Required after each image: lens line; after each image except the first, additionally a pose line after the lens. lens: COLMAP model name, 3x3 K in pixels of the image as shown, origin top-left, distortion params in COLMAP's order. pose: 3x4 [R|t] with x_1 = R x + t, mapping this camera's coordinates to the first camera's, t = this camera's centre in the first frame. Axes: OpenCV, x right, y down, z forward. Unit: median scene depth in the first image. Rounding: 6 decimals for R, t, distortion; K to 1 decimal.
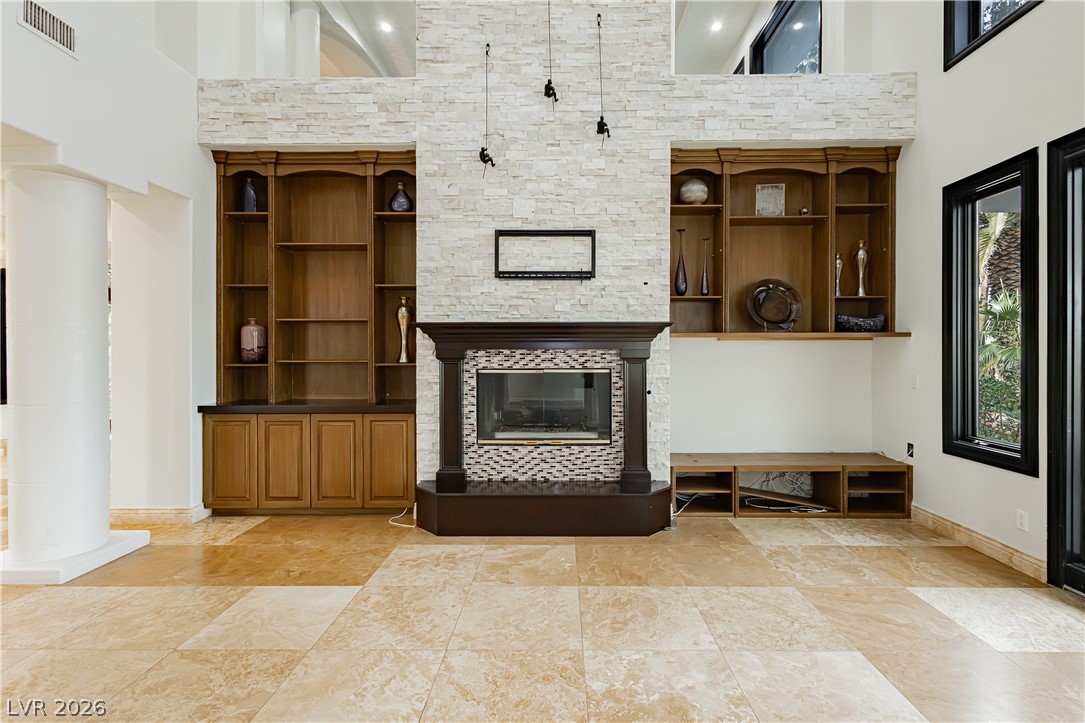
lens RADIAL K [[509.4, 0, 544.4], [0, 509.4, 355.3], [0, 0, 1]] dist [0.001934, 0.000553]
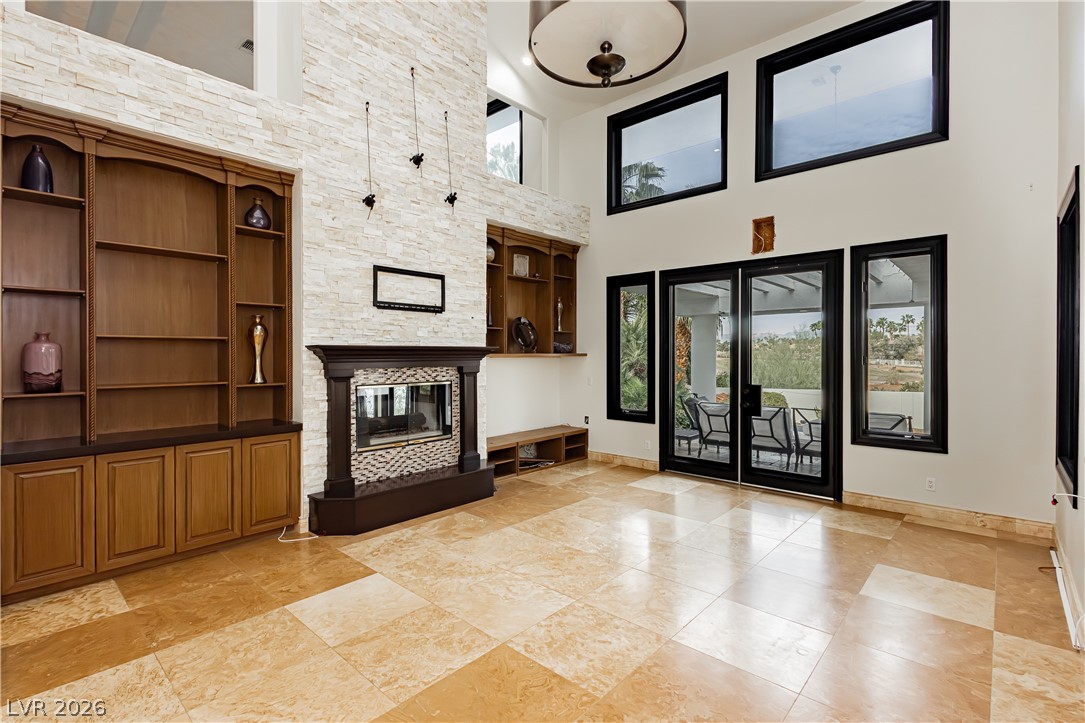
lens RADIAL K [[501.0, 0, 542.5], [0, 501.0, 361.5], [0, 0, 1]] dist [0.004061, 0.000325]
pose [[0.668096, -0.010714, 0.743998, -0.687394], [0.007538, 0.999942, 0.007631, -0.032277], [-0.744037, 0.000510, 0.668138, -0.046612]]
